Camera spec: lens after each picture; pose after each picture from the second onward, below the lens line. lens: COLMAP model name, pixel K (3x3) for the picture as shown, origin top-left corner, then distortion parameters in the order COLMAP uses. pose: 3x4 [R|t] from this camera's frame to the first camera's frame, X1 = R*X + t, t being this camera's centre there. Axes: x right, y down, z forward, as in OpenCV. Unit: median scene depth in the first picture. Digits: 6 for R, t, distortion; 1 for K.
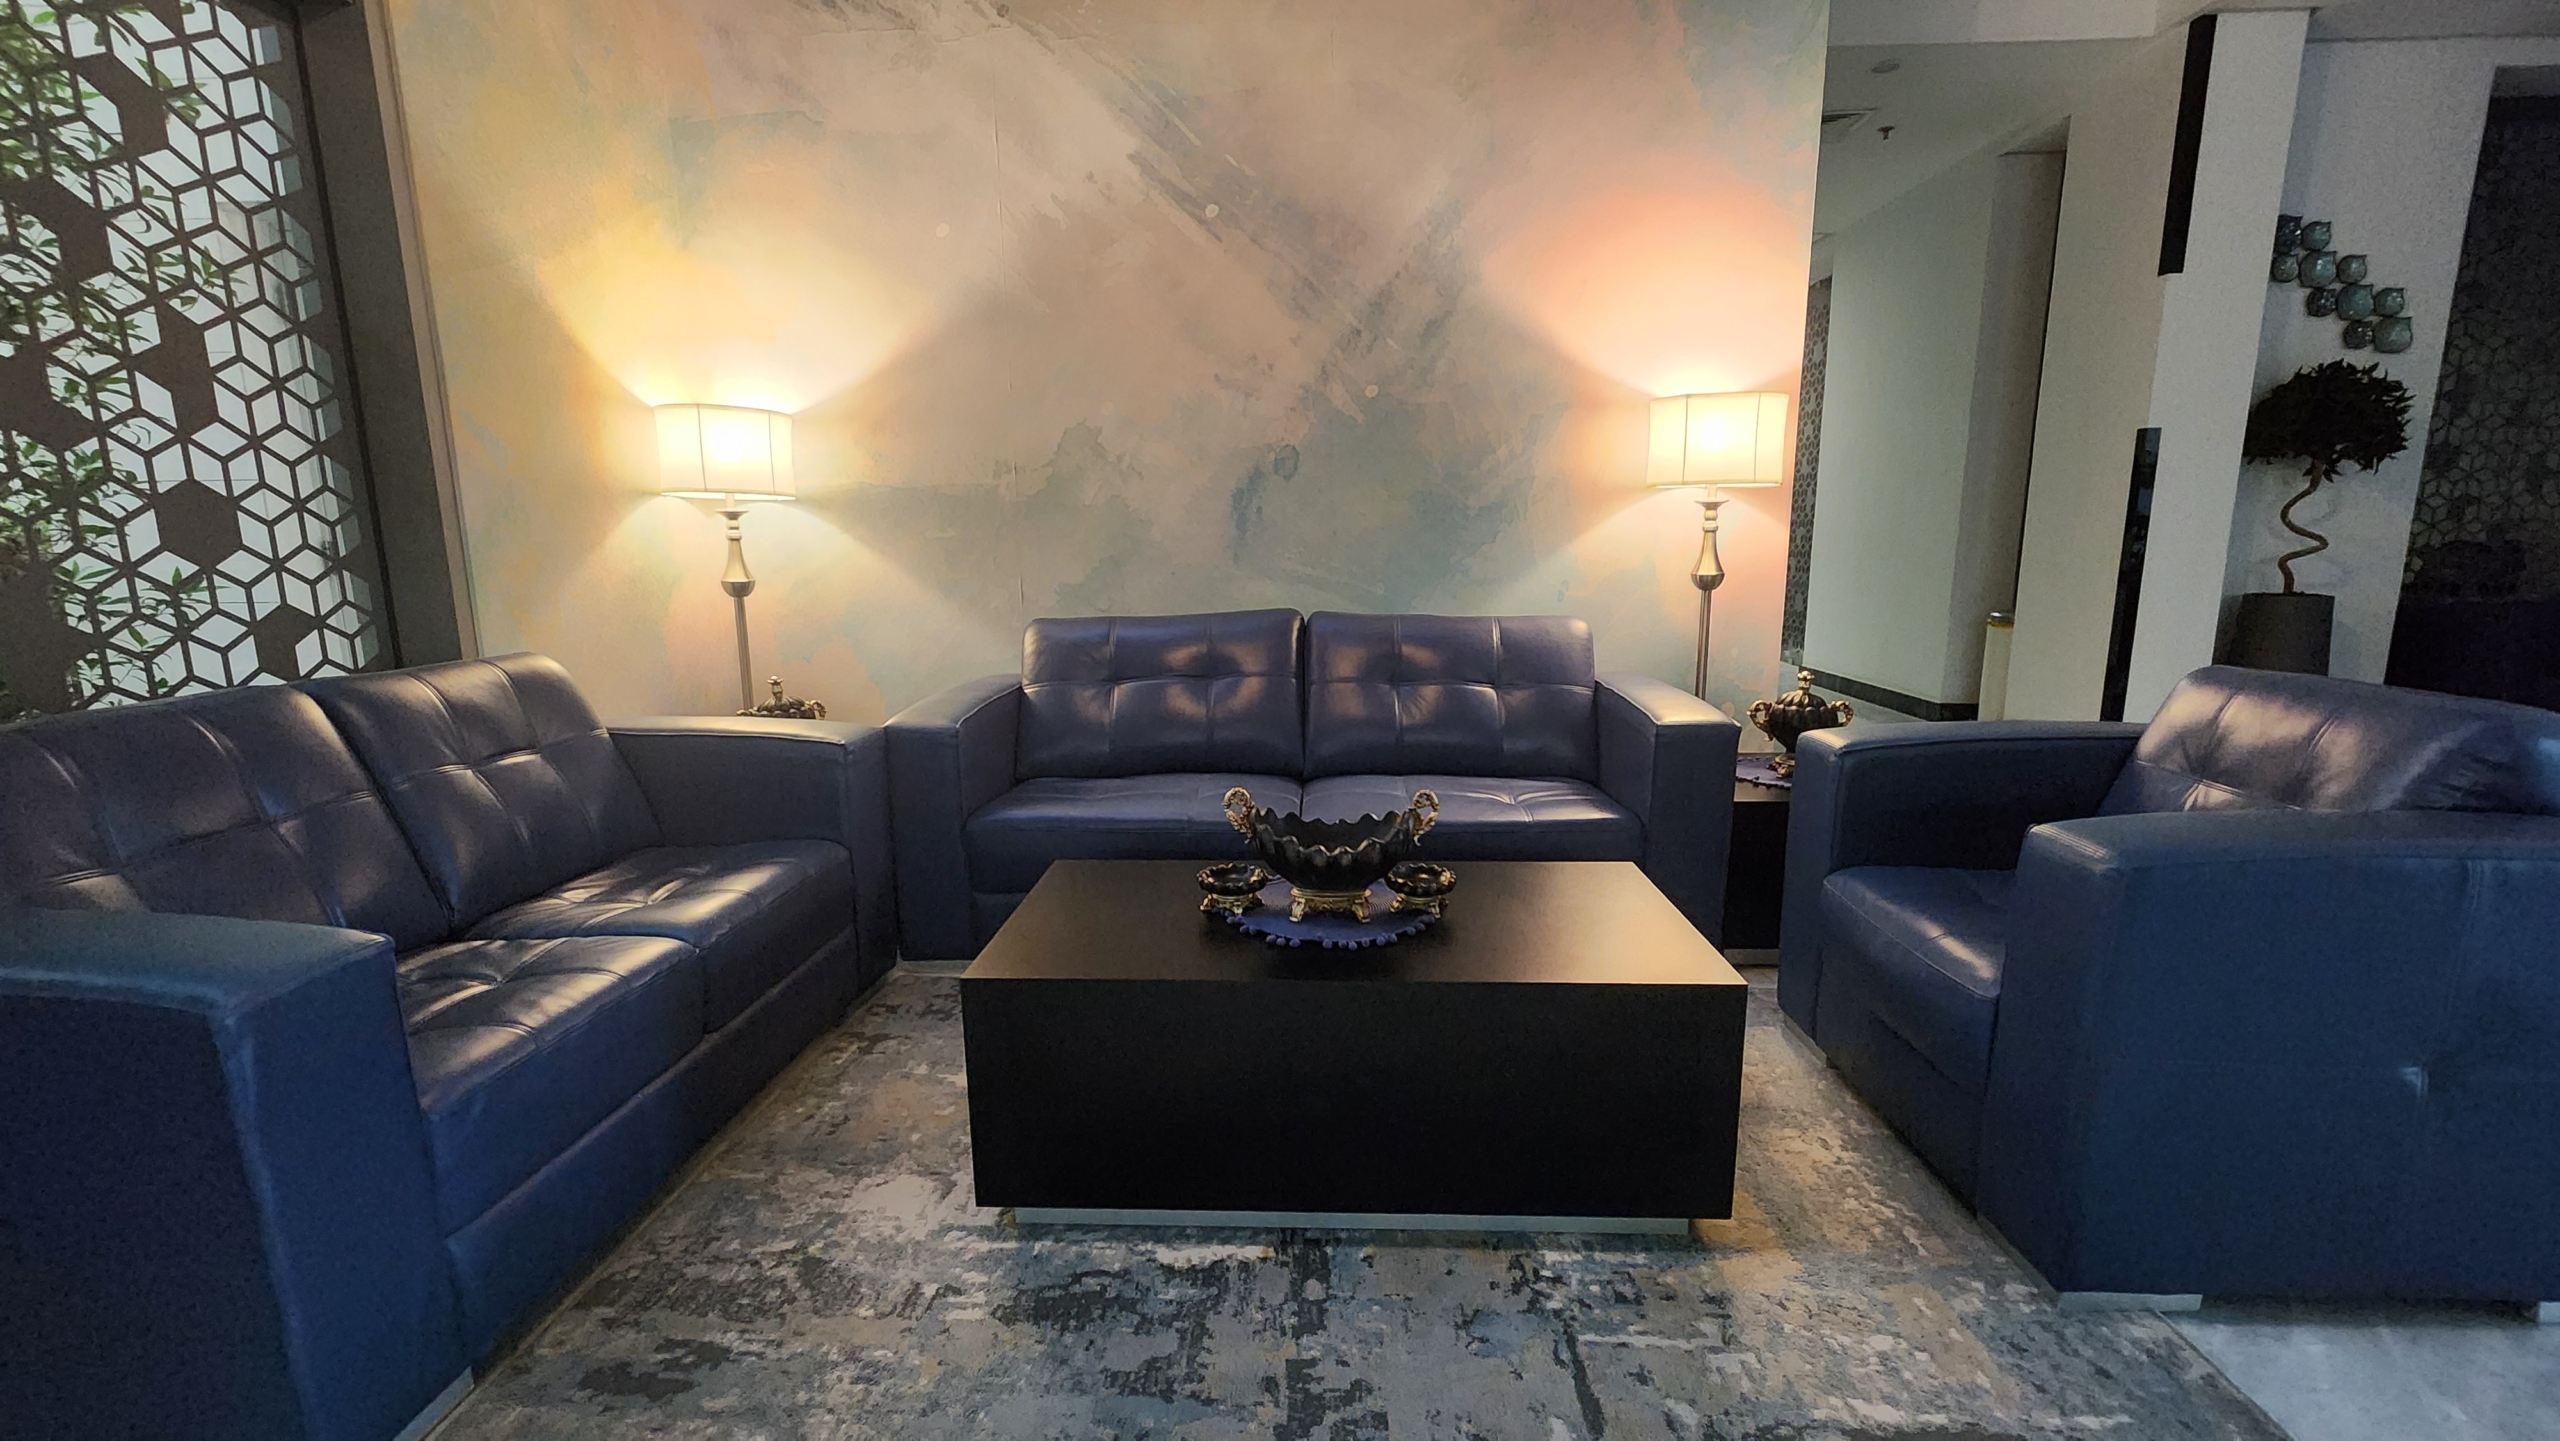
lens RADIAL K [[1041.1, 0, 1273.7], [0, 1041.1, 720.9], [0, 0, 1]] dist [0.005125, 0.000140]
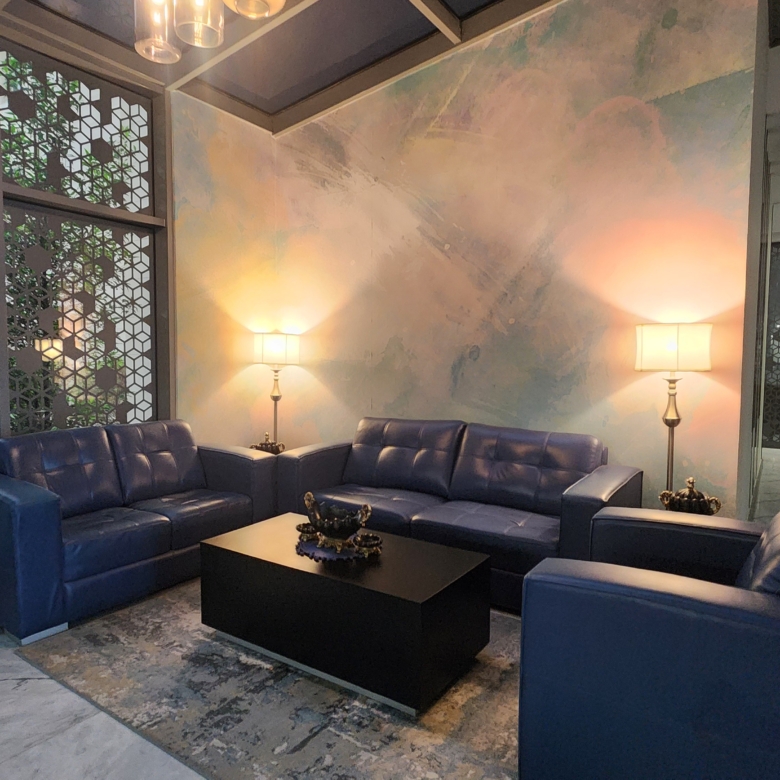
lens RADIAL K [[564.7, 0, 392.6], [0, 564.7, 390.3], [0, 0, 1]] dist [0.013593, 0.000154]
pose [[0.857387, 0.044604, -0.512735, 0.505424], [-0.105766, 0.990244, -0.090717, -0.048994], [0.503687, 0.132010, 0.853741, -0.090393]]
